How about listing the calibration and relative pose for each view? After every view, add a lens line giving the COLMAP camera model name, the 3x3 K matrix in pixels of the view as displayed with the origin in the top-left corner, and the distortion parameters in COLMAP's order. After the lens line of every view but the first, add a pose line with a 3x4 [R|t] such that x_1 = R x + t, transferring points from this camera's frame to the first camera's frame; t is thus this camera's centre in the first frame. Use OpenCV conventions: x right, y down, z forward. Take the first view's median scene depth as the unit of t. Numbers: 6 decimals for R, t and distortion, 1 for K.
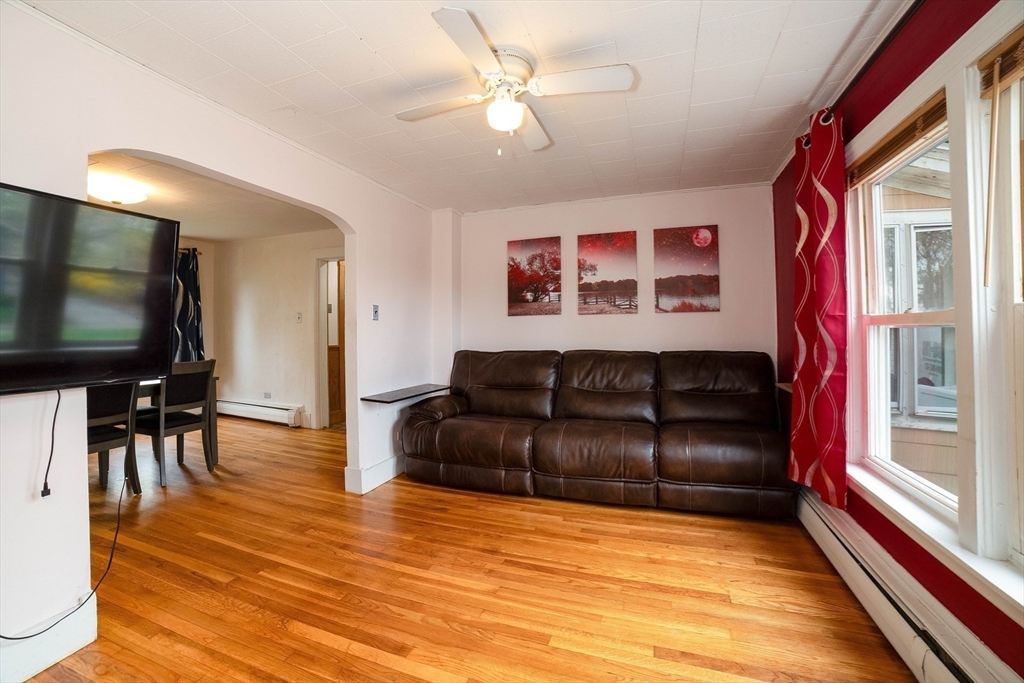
lens RADIAL K [[418.5, 0, 500.8], [0, 418.5, 331.6], [0, 0, 1]] dist [-0.106689, 0.035490]
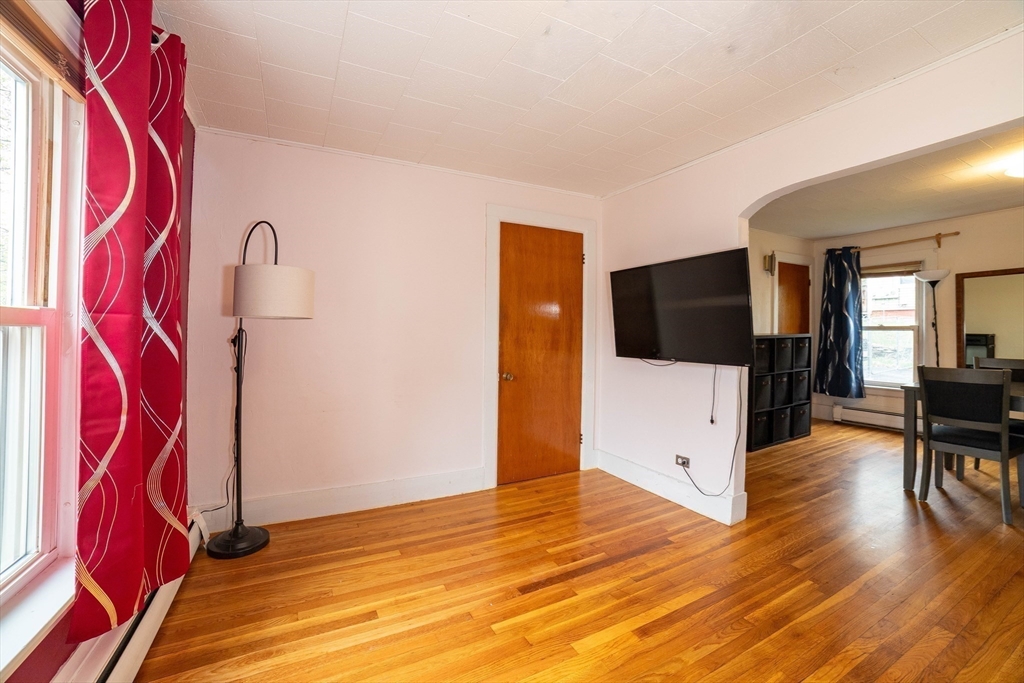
lens RADIAL K [[418.5, 0, 500.8], [0, 418.5, 331.6], [0, 0, 1]] dist [-0.106689, 0.035490]
pose [[-0.694402, -0.000850, -0.719587, 0.426414], [0.008349, 0.999922, -0.009239, 0.006410], [0.719539, -0.012423, -0.694341, 0.813279]]
